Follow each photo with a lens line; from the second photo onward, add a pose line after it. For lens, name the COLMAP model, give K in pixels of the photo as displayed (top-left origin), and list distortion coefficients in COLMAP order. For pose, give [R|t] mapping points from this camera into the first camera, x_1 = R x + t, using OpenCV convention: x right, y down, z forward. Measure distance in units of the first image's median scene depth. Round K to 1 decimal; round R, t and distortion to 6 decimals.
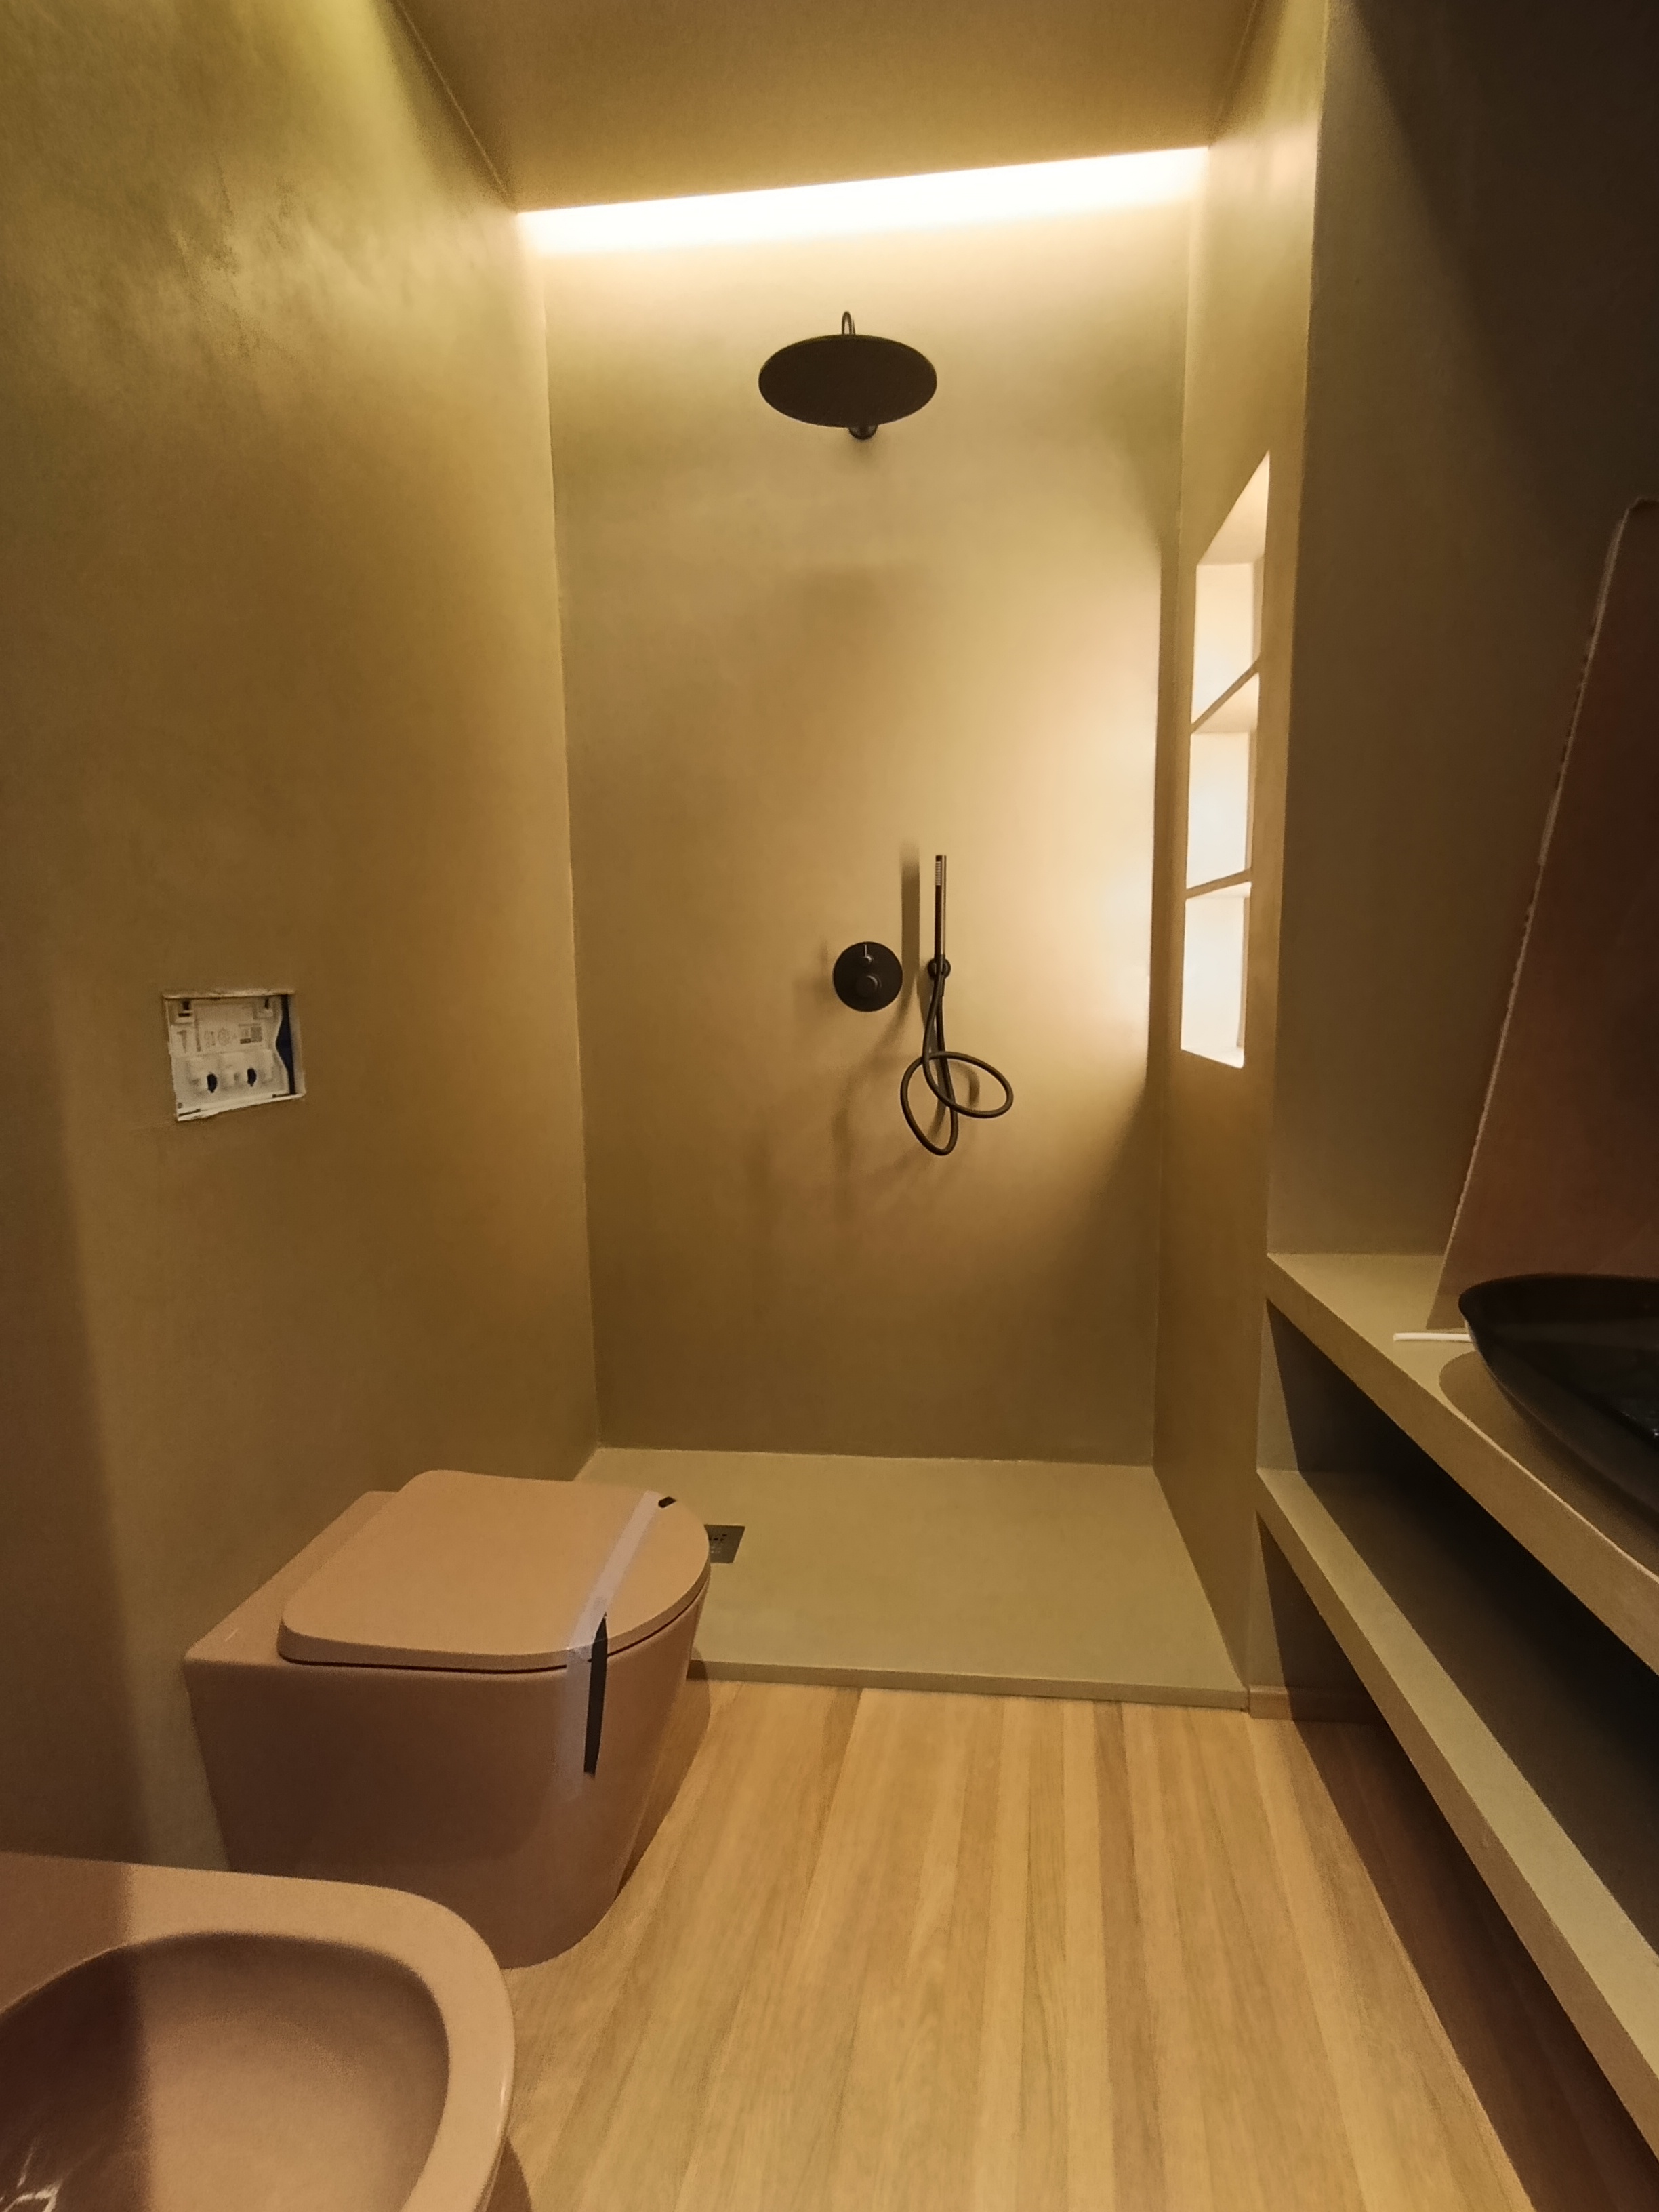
lens RADIAL K [[1001.9, 0, 858.4], [0, 1001.9, 1111.0], [0, 0, 1]] dist [0.001328, 0.000974]
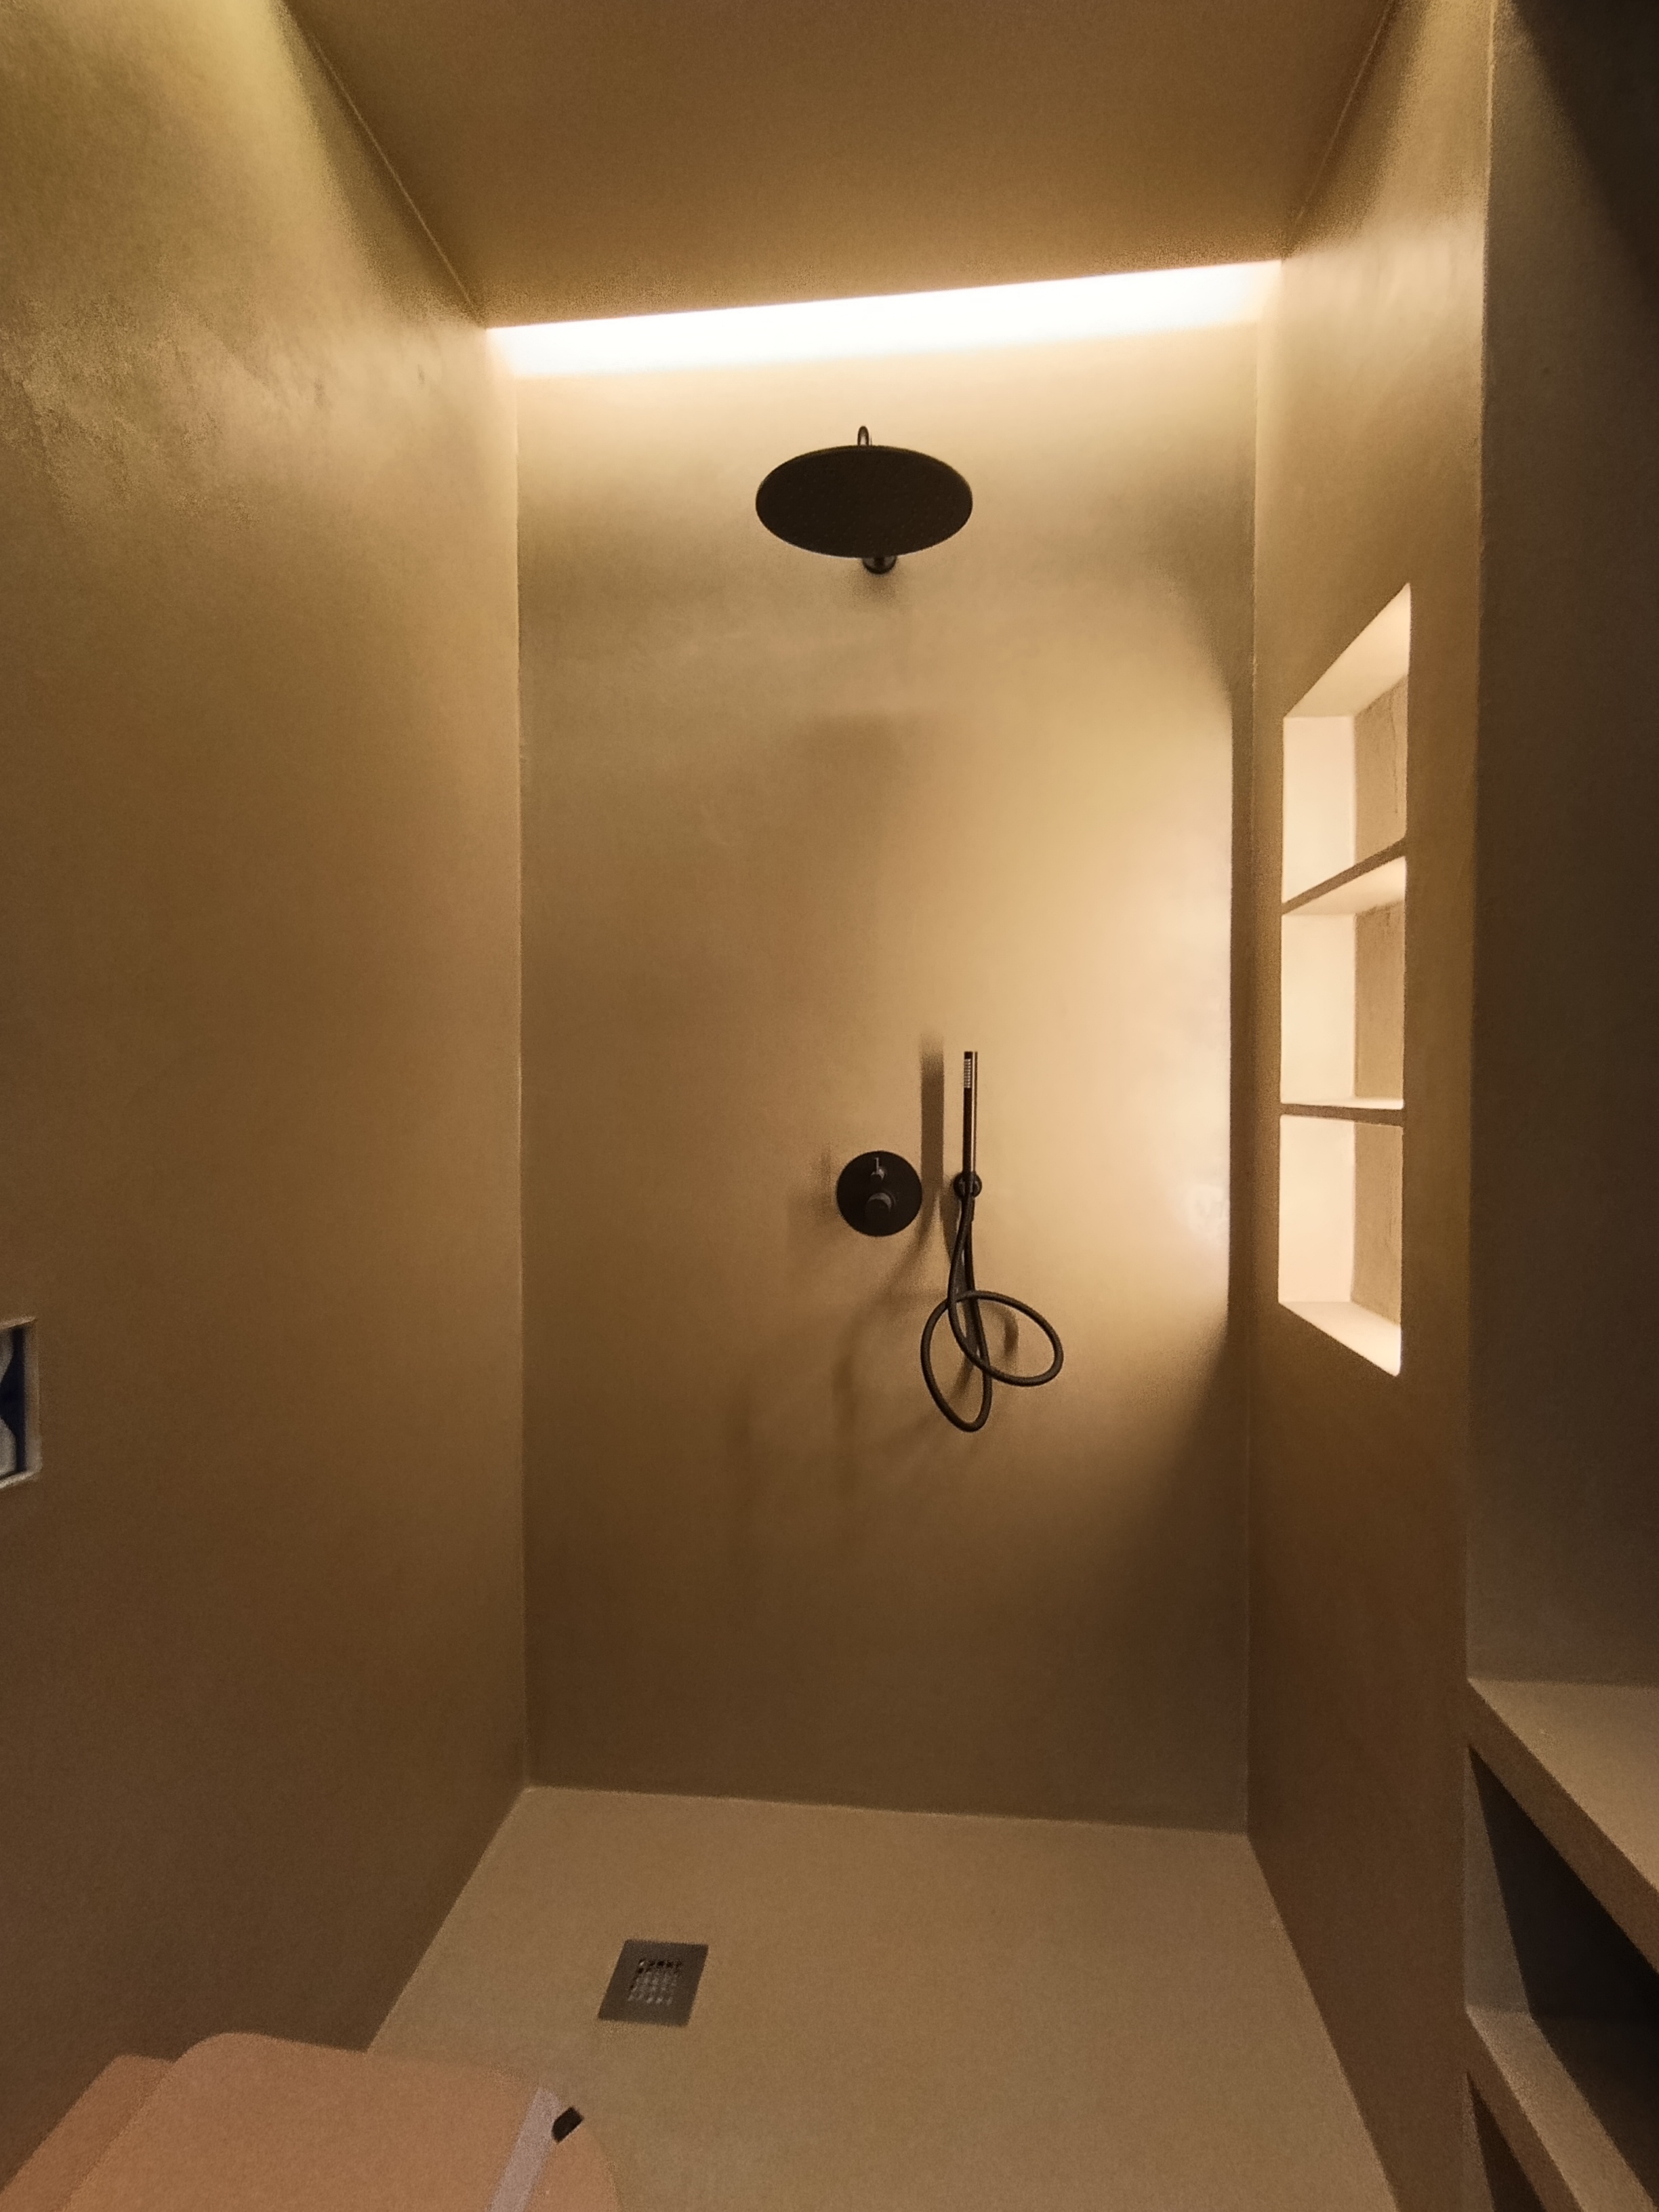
lens RADIAL K [[1001.9, 0, 858.4], [0, 1001.9, 1111.0], [0, 0, 1]] dist [0.001328, 0.000974]
pose [[0.999959, 0.009069, -0.000510, -0.009308], [-0.009069, 0.993600, -0.112590, -0.131133], [-0.000515, 0.112590, 0.993641, 0.224327]]
